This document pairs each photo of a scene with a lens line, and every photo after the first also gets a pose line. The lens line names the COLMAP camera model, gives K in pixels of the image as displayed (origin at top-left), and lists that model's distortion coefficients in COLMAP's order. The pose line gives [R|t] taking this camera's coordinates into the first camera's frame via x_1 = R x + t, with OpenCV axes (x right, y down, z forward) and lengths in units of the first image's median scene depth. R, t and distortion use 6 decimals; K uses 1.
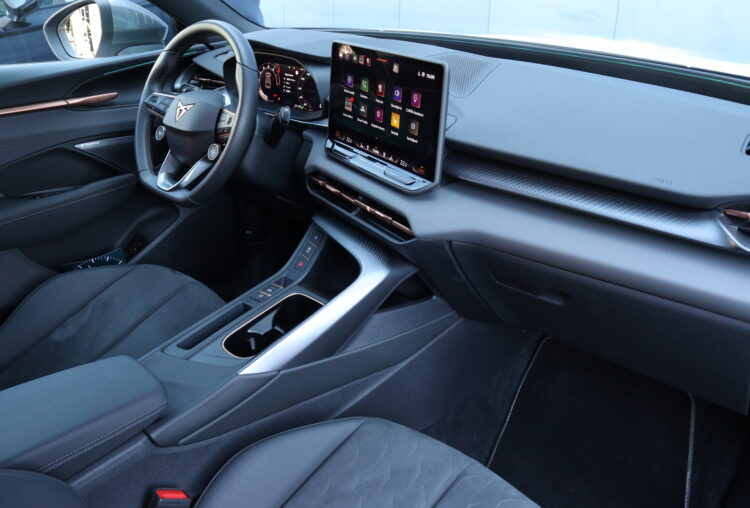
lens RADIAL K [[623.5, 0, 375.0], [0, 623.5, 254.0], [0, 0, 1]] dist [-0.170247, 0.138654]
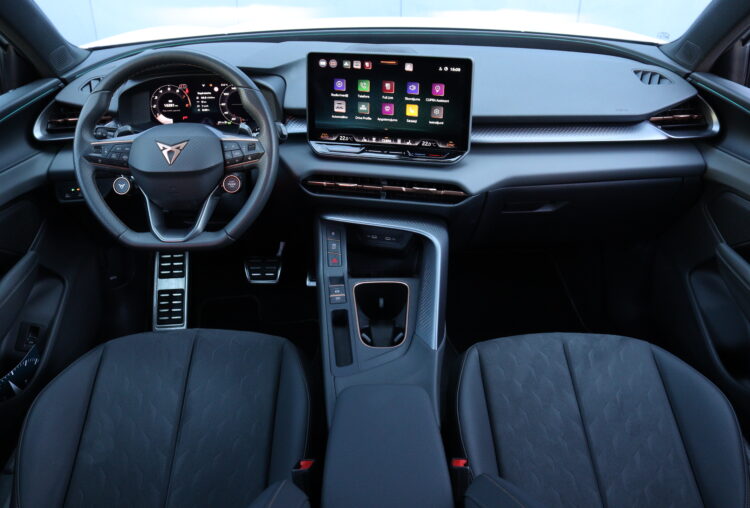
lens RADIAL K [[623.5, 0, 375.0], [0, 623.5, 254.0], [0, 0, 1]] dist [-0.170247, 0.138654]
pose [[0.712165, -0.348303, 0.609512, -0.784240], [0.311422, 0.934876, 0.170360, -0.170283], [-0.629156, 0.068491, 0.774256, 0.132753]]
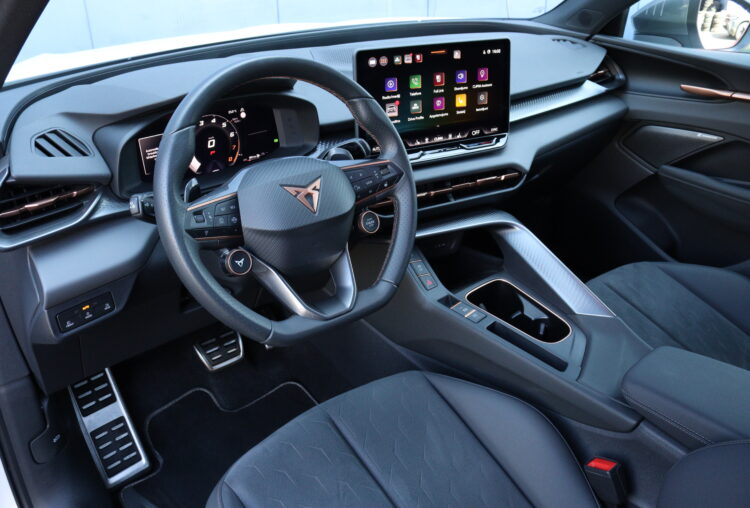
lens RADIAL K [[623.5, 0, 375.0], [0, 623.5, 254.0], [0, 0, 1]] dist [-0.170247, 0.138654]
pose [[0.106445, -0.461484, 0.880739, -1.019743], [0.443499, 0.814816, 0.373342, -0.443020], [-0.889932, 0.350866, 0.291401, 0.850848]]
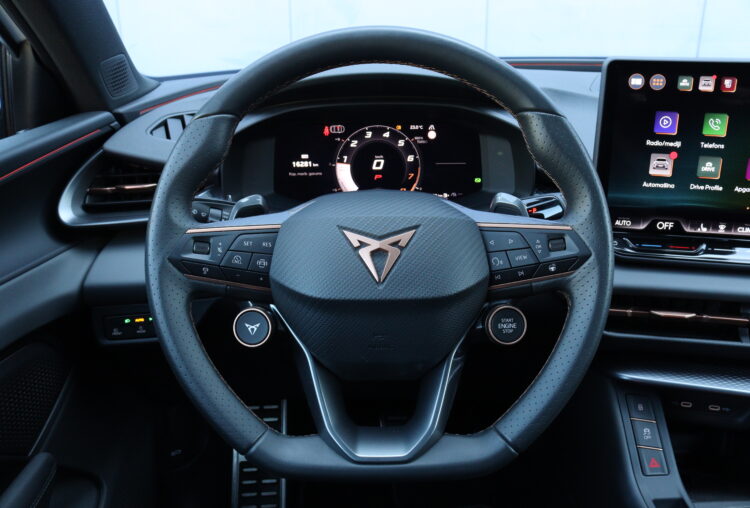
lens RADIAL K [[623.5, 0, 375.0], [0, 623.5, 254.0], [0, 0, 1]] dist [-0.170247, 0.138654]
pose [[0.724380, -0.259052, 0.638878, -0.637062], [0.317635, 0.947904, 0.024211, -0.271189], [-0.611867, 0.185392, 0.768927, 0.771645]]
